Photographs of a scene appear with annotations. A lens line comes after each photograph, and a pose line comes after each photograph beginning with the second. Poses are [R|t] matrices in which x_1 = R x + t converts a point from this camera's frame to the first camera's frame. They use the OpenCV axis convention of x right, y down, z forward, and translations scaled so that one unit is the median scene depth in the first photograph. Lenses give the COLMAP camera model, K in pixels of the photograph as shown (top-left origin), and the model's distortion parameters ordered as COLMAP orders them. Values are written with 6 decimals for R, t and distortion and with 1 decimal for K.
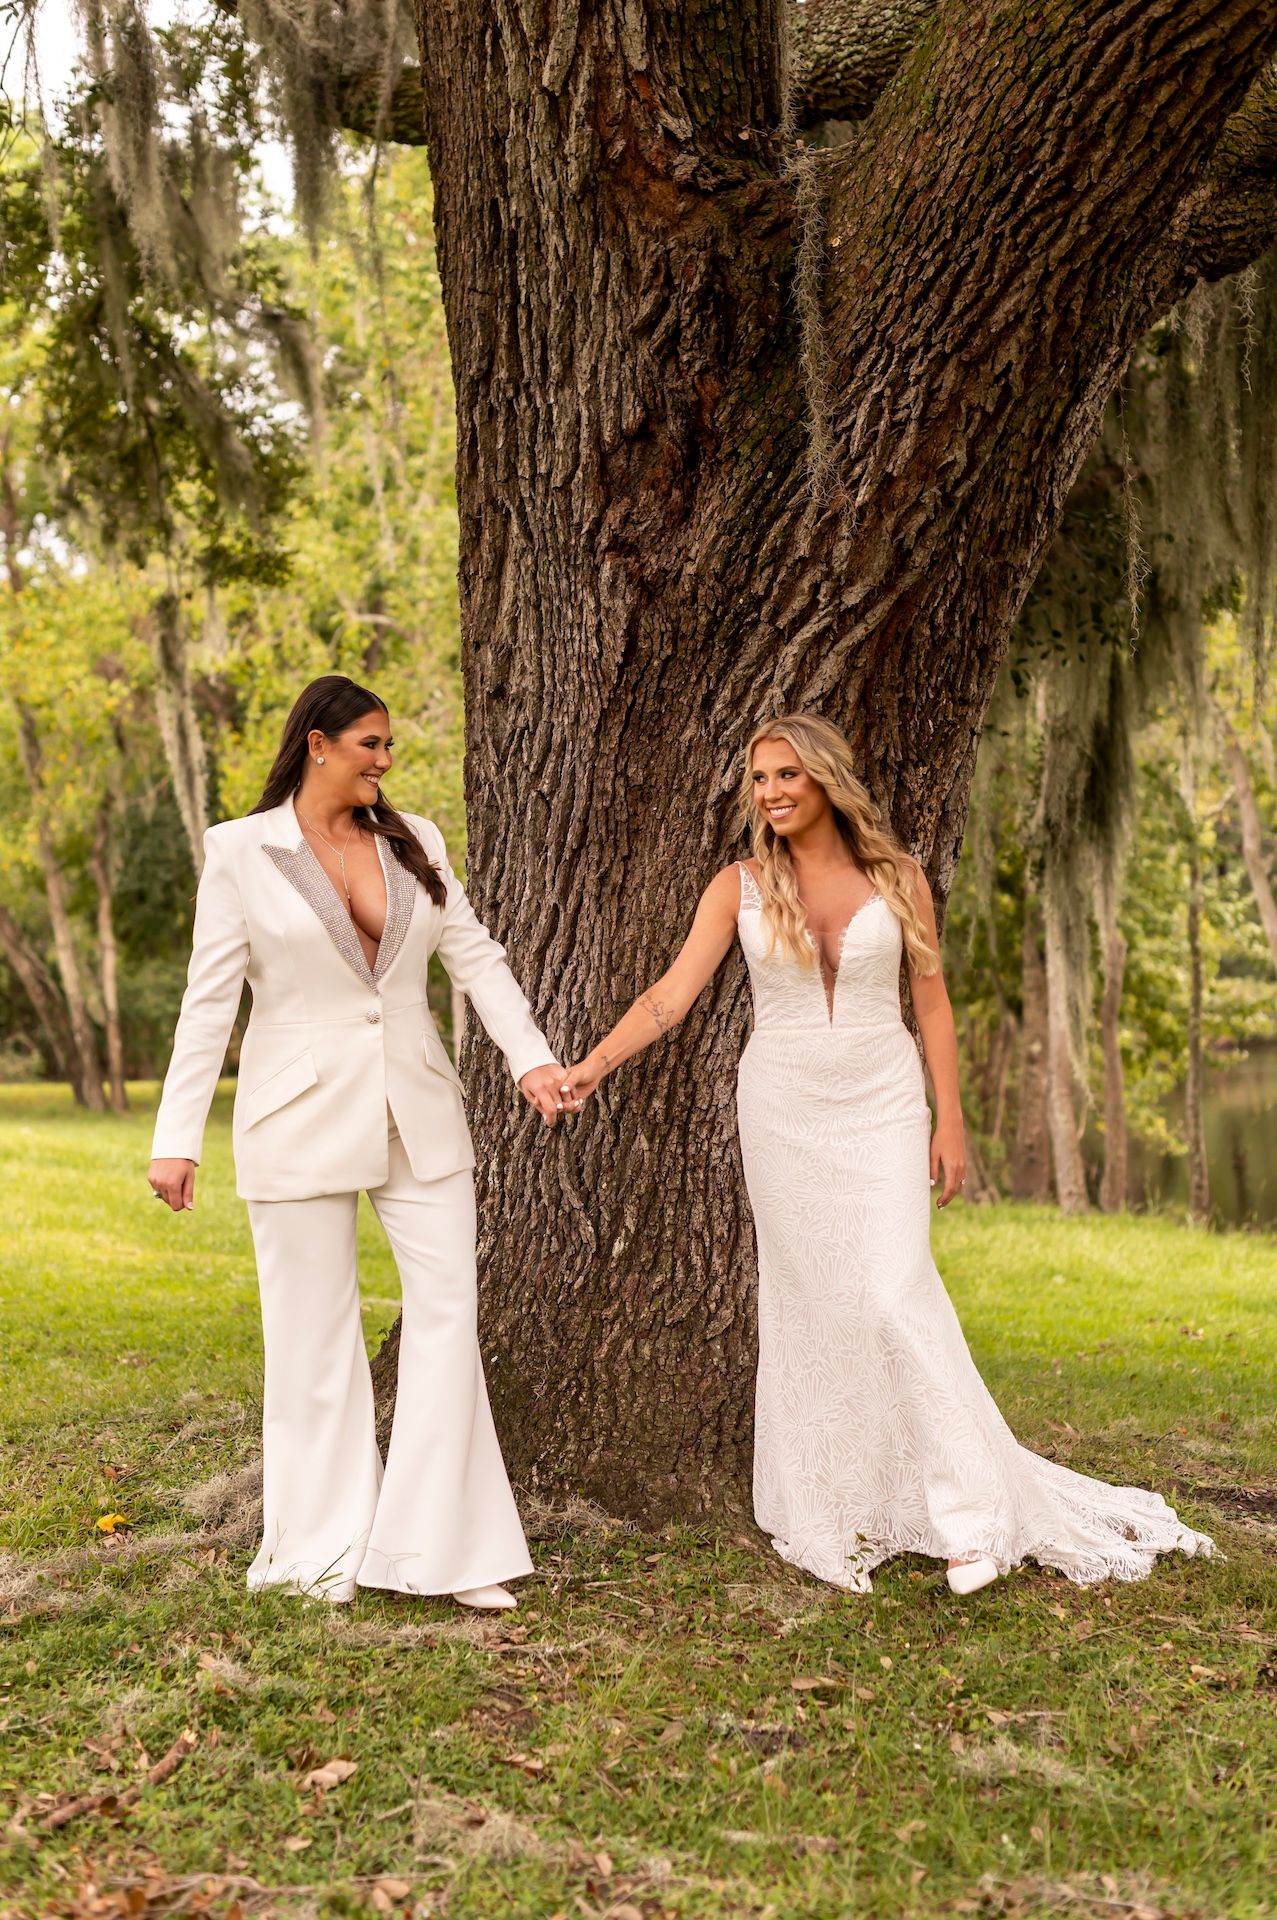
lens RADIAL K [[2780.5, 0, 681.4], [0, 2780.5, 969.2], [0, 0, 1]] dist [-0.000243, 0.129882]
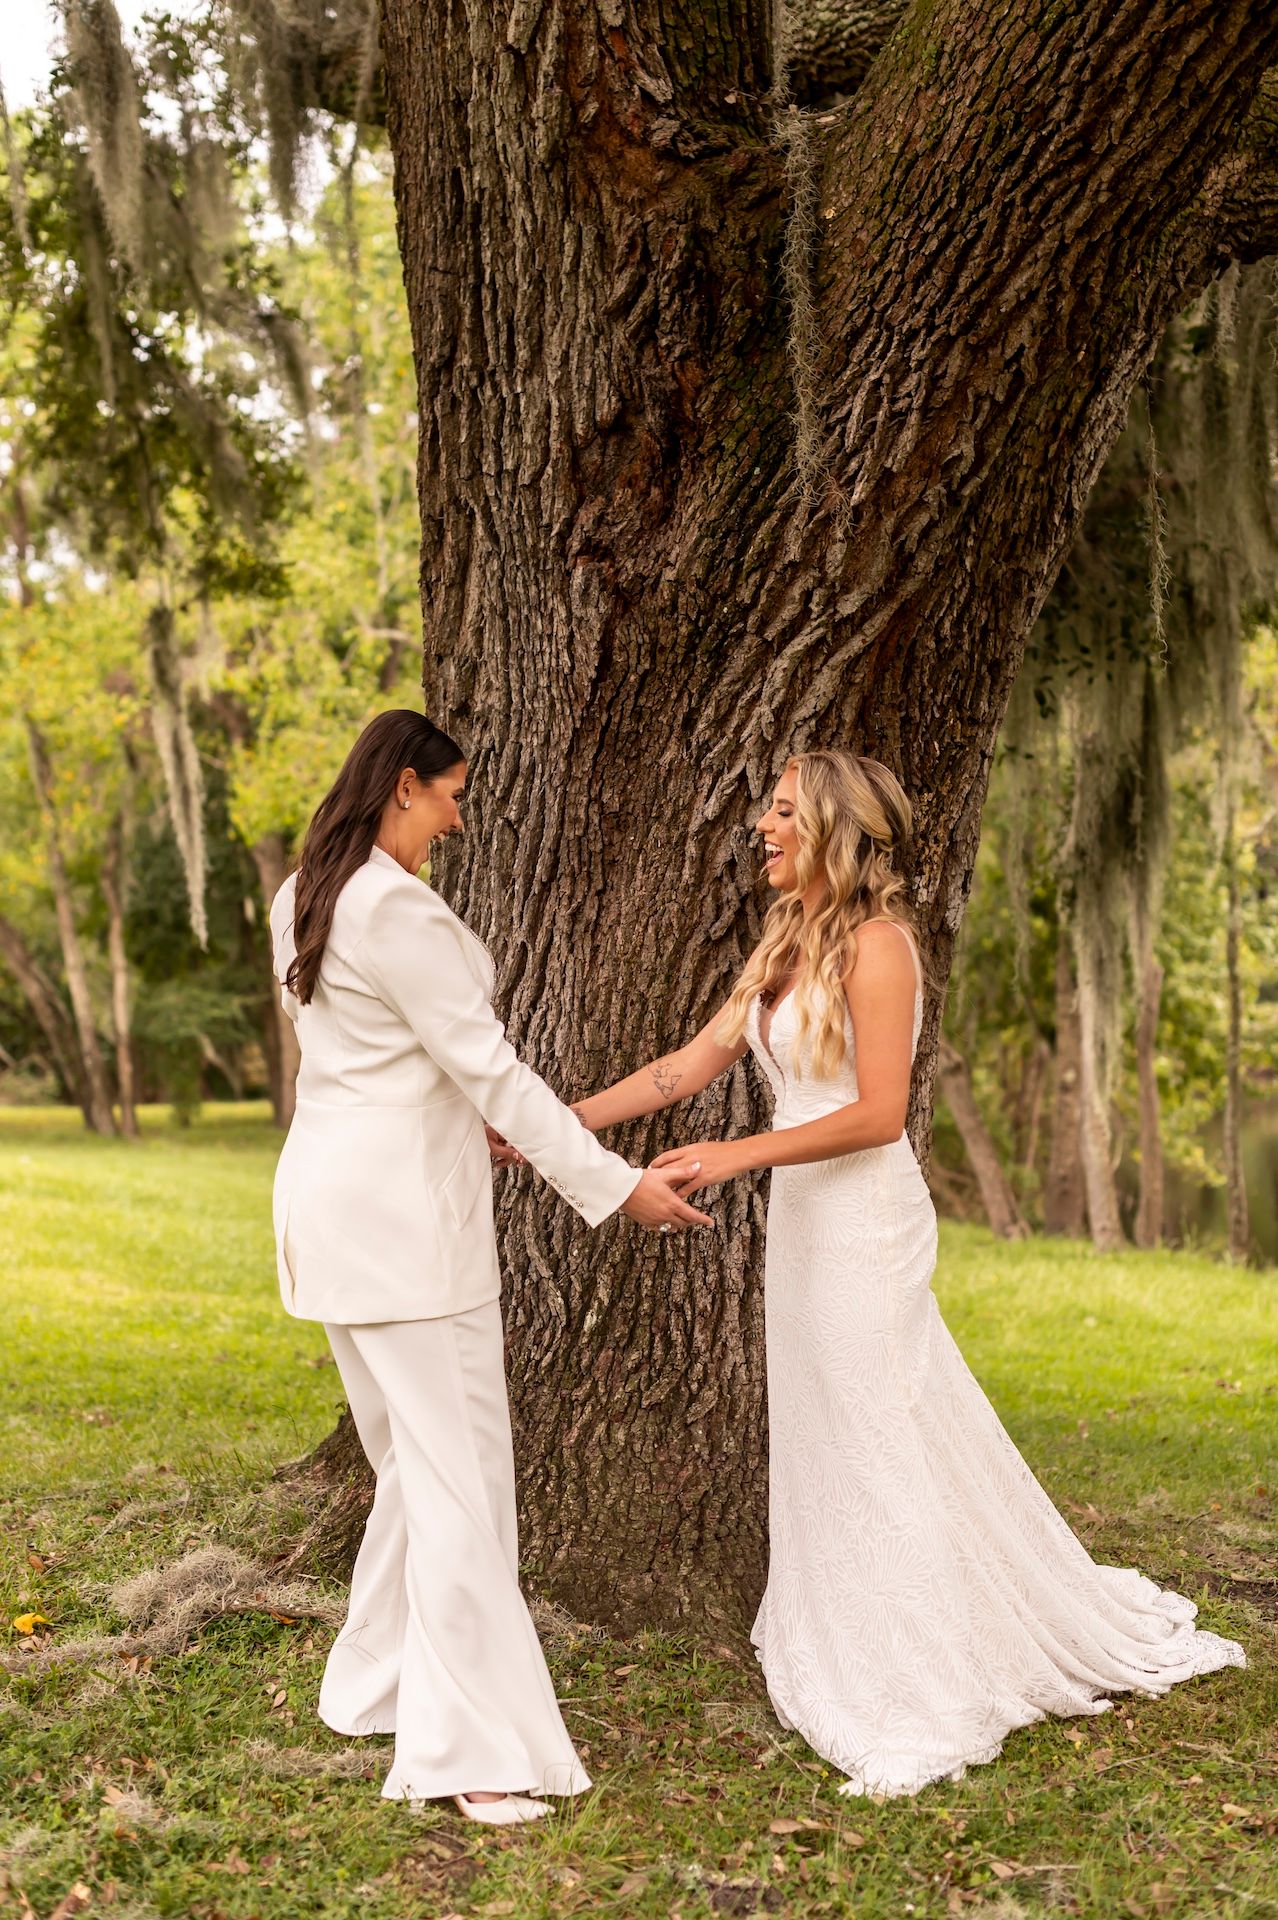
lens RADIAL K [[2849.0, 0, 663.5], [0, 2849.0, 951.3], [0, 0, 1]] dist [-0.003957, 0.149846]
pose [[0.999881, 0.003595, -0.015007, 0.014989], [-0.003815, 0.999886, -0.014620, -0.007257], [0.014953, 0.014675, 0.999781, 0.070489]]
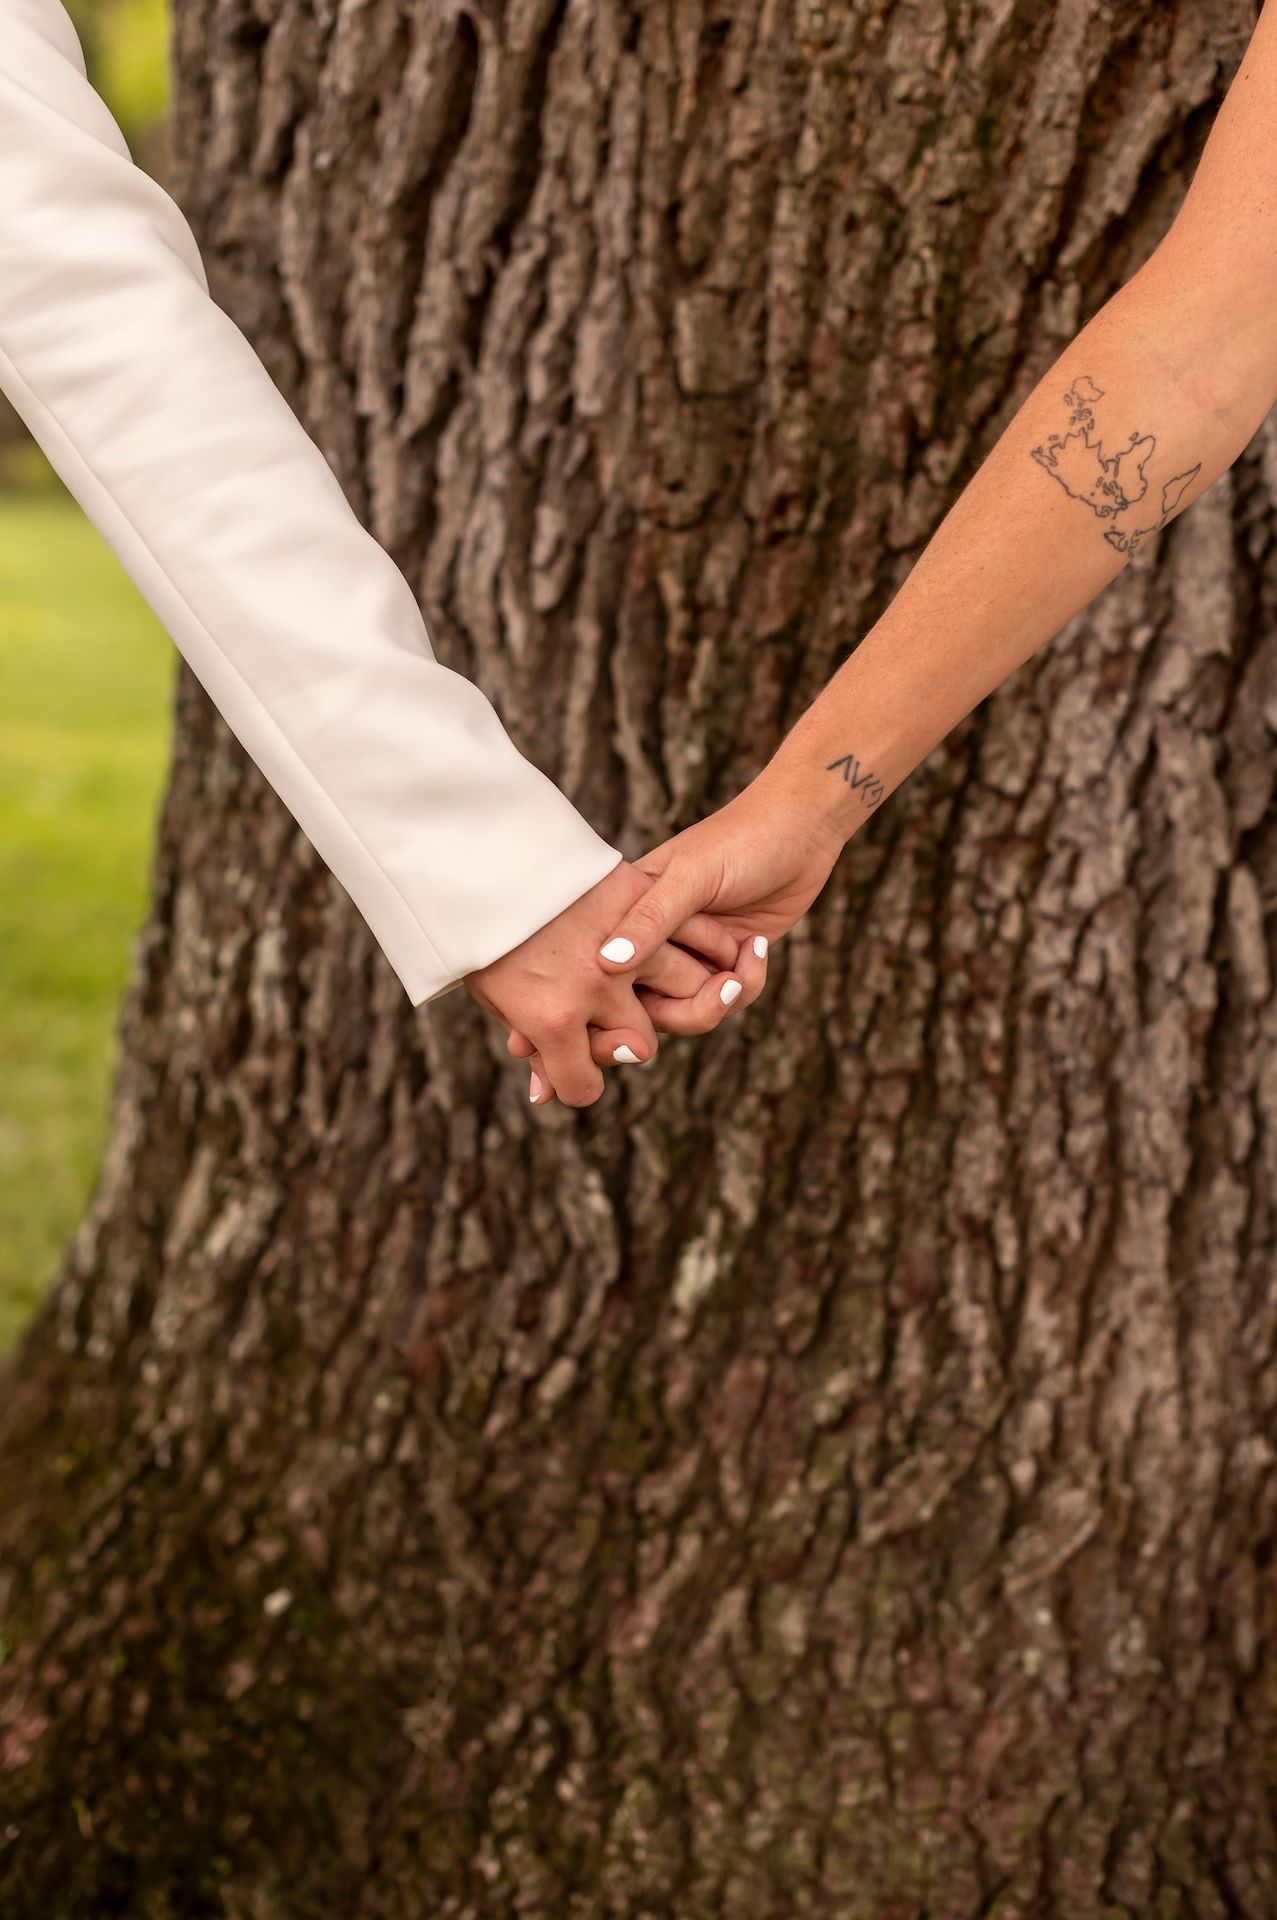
lens RADIAL K [[3149.9, 0, 640.3], [0, 3149.9, 1023.2], [0, 0, 1]] dist [-0.001832, 0.064793]
pose [[0.999933, 0.004985, -0.010424, -0.025658], [-0.002595, 0.975985, 0.217820, 0.004947], [0.011259, -0.217779, 0.975933, 0.704521]]
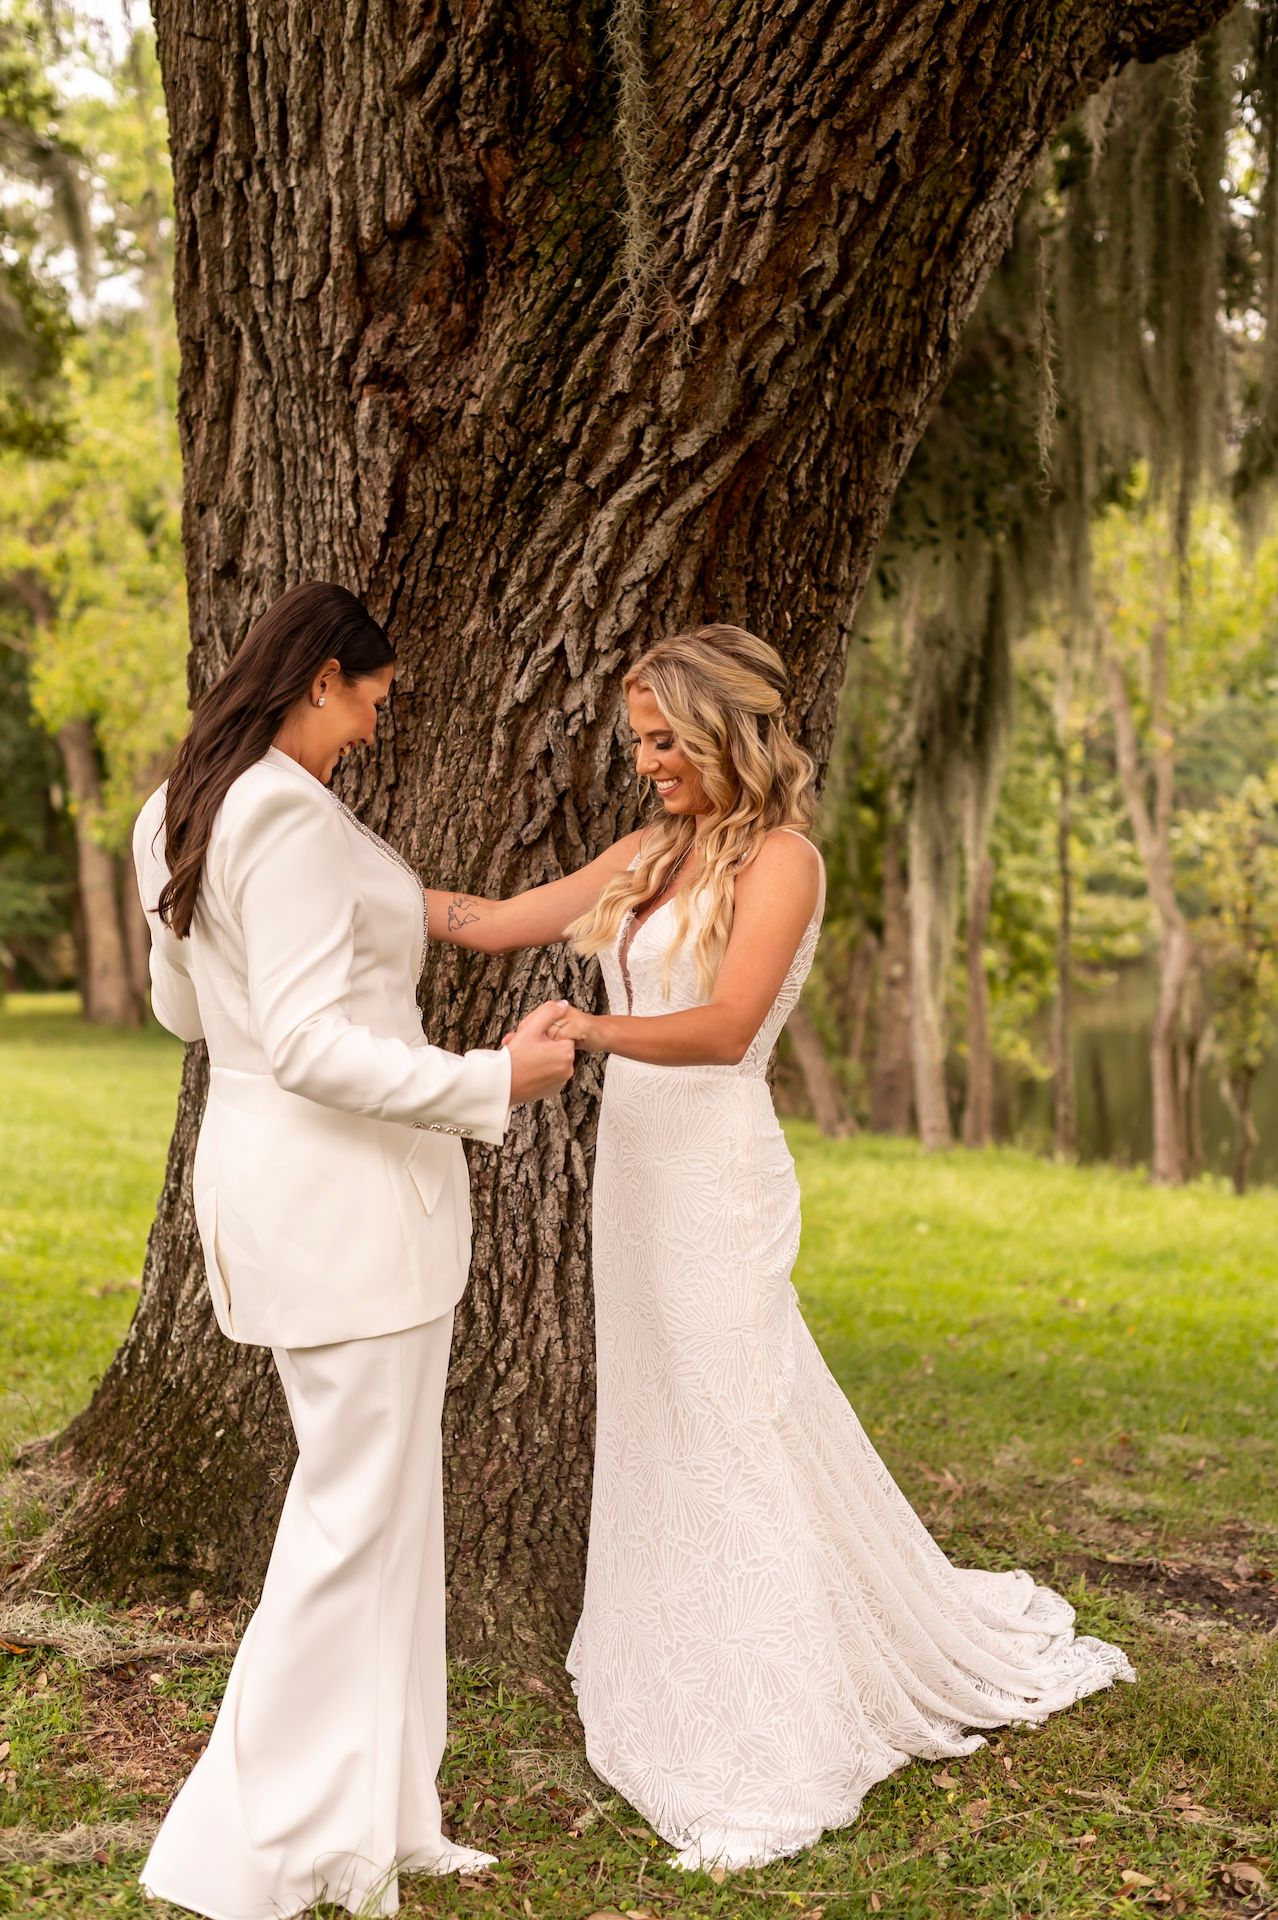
lens RADIAL K [[2901.8, 0, 673.6], [0, 2901.8, 955.6], [0, 0, 1]] dist [-0.005315, 0.129285]
pose [[0.998726, 0.006099, 0.050101, 0.018243], [-0.007325, 0.999677, 0.024320, -0.013755], [-0.049937, -0.024656, 0.998448, 0.196339]]
